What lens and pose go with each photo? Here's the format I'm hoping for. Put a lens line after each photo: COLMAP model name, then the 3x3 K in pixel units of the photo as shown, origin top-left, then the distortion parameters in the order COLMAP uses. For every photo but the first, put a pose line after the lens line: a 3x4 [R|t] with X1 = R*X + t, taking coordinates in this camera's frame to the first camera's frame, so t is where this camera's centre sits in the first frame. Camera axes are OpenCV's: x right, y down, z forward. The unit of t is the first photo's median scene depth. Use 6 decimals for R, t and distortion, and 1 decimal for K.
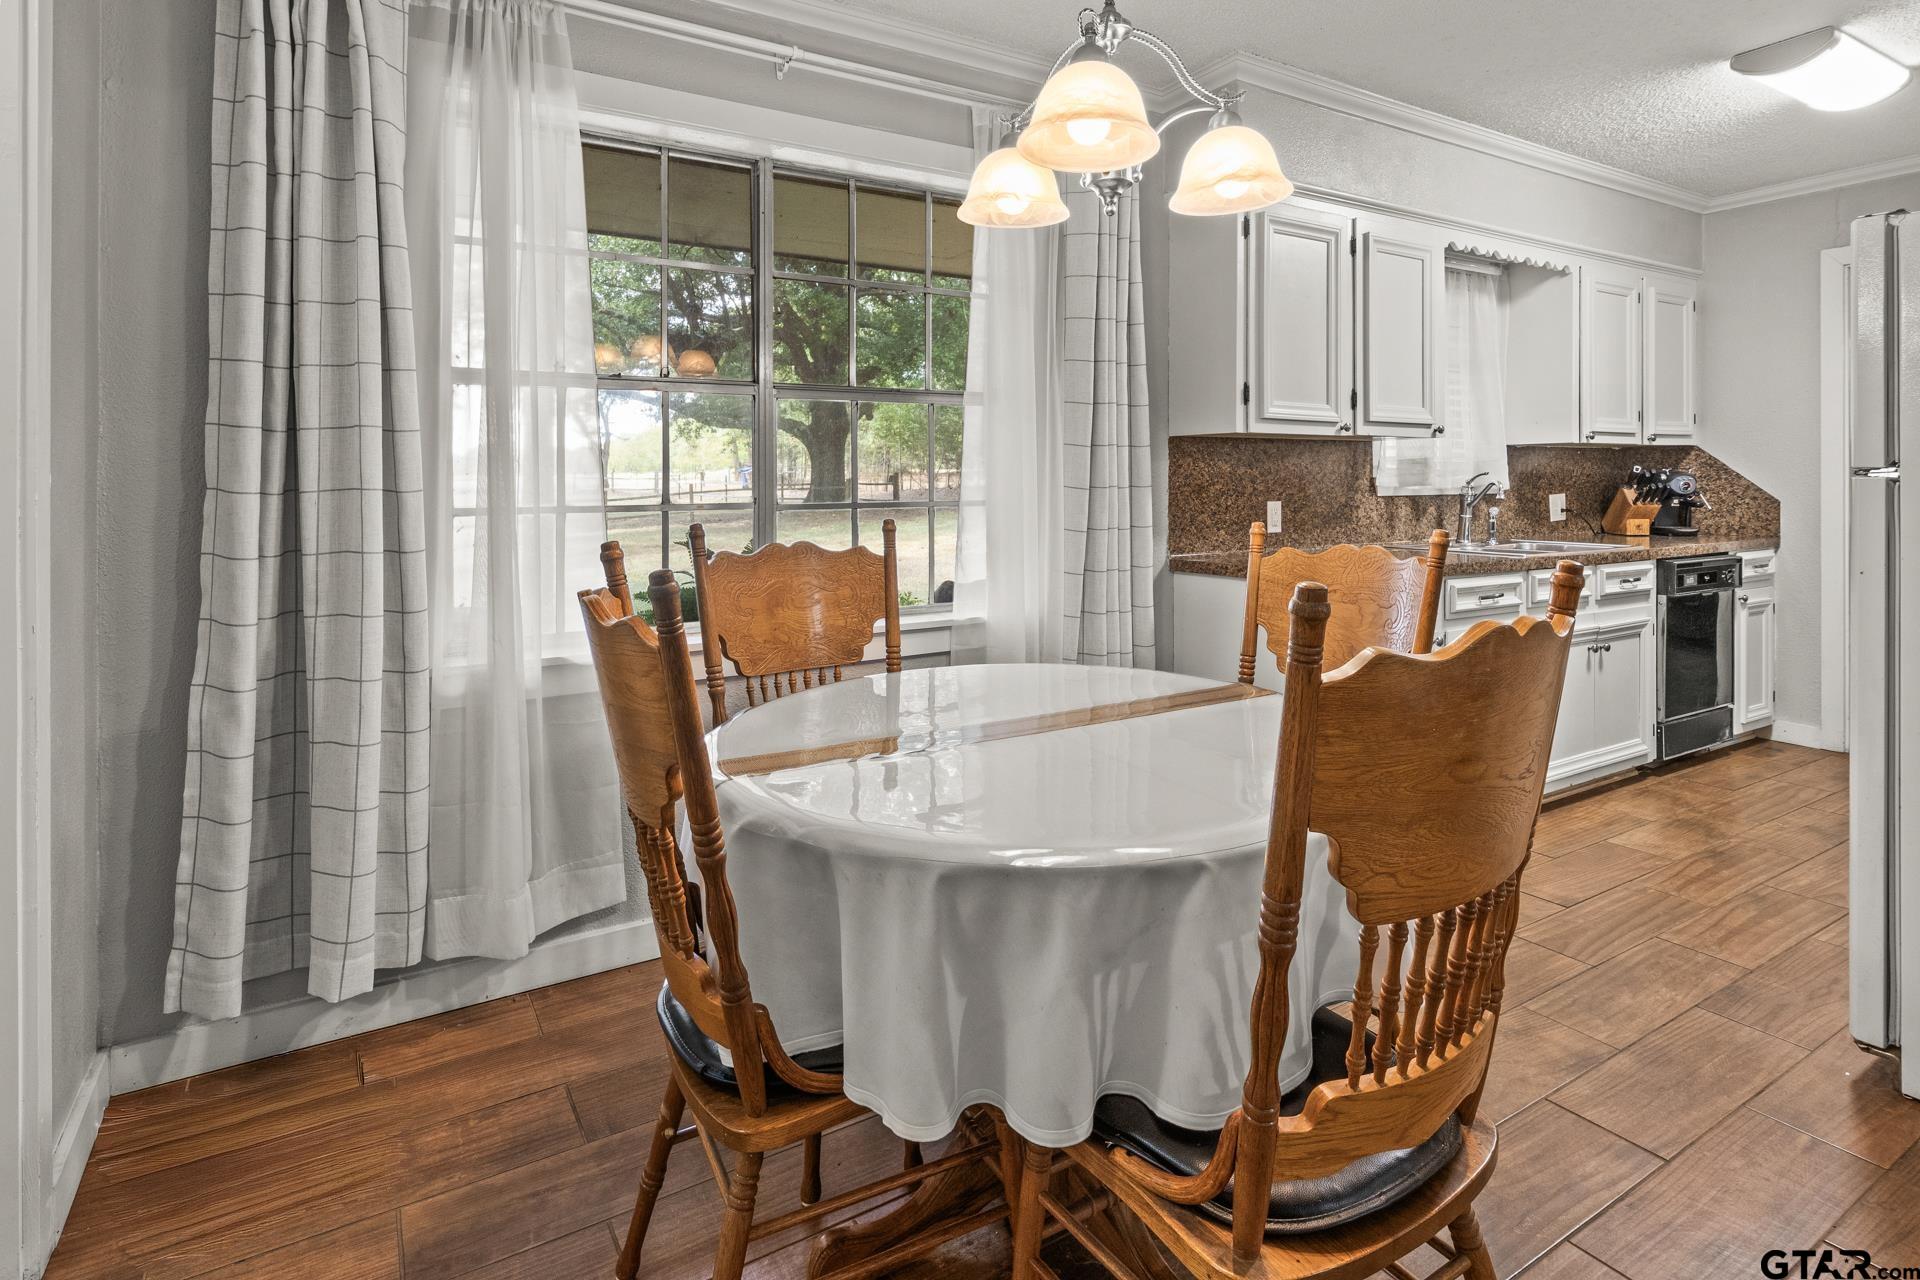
lens RADIAL K [[962.1, 0, 1007.5], [0, 962.1, 481.2], [0, 0, 1]] dist [0.000942, -0.000240]
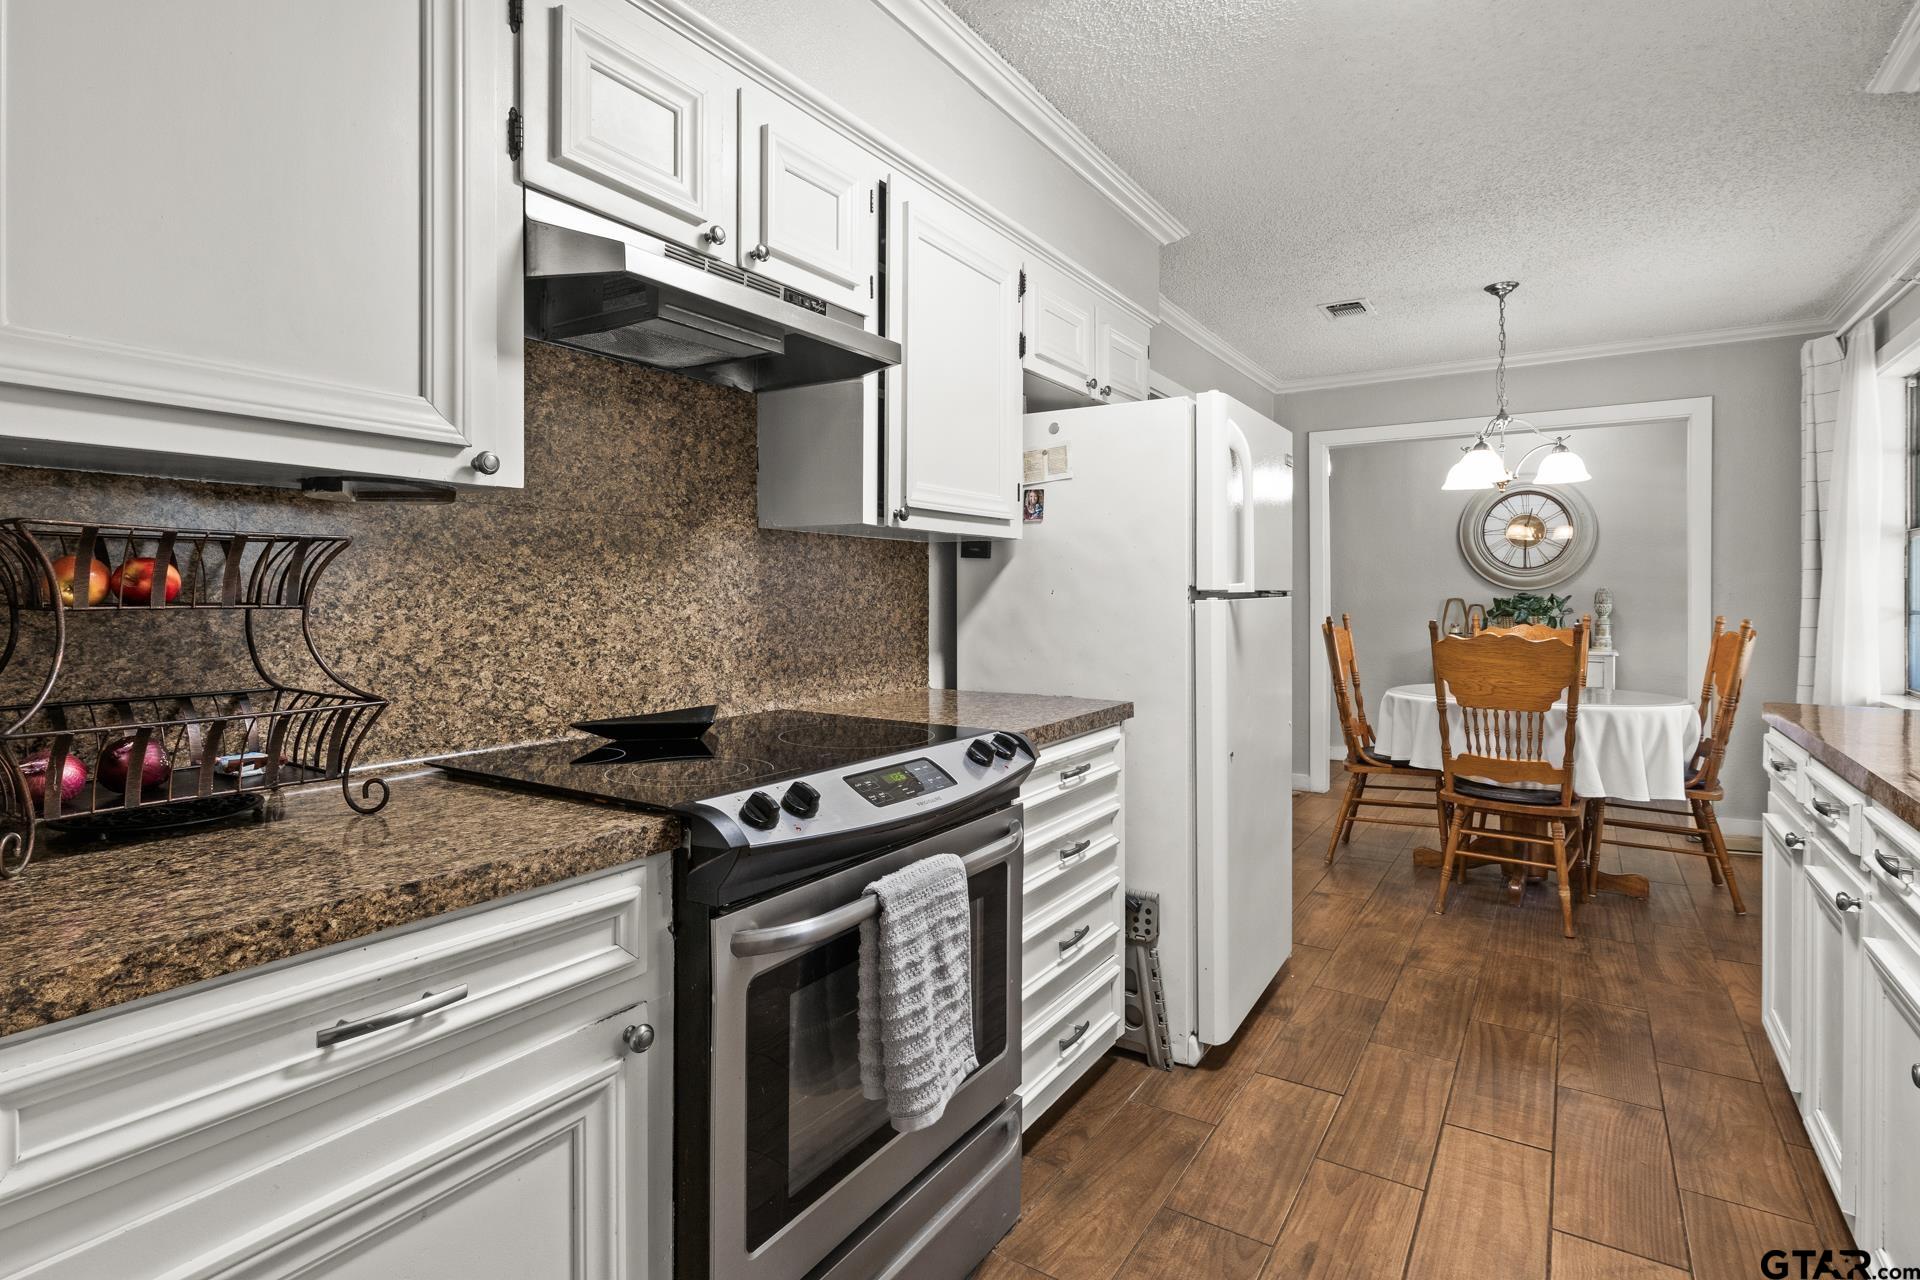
lens RADIAL K [[962.1, 0, 956.5], [0, 962.1, 589.0], [0, 0, 1]] dist [0.000942, -0.000240]
pose [[-0.906066, 0.002254, -0.423131, 1.075385], [0.003266, 0.999993, -0.001666, -0.008765], [0.423125, -0.002891, -0.906067, 1.160583]]
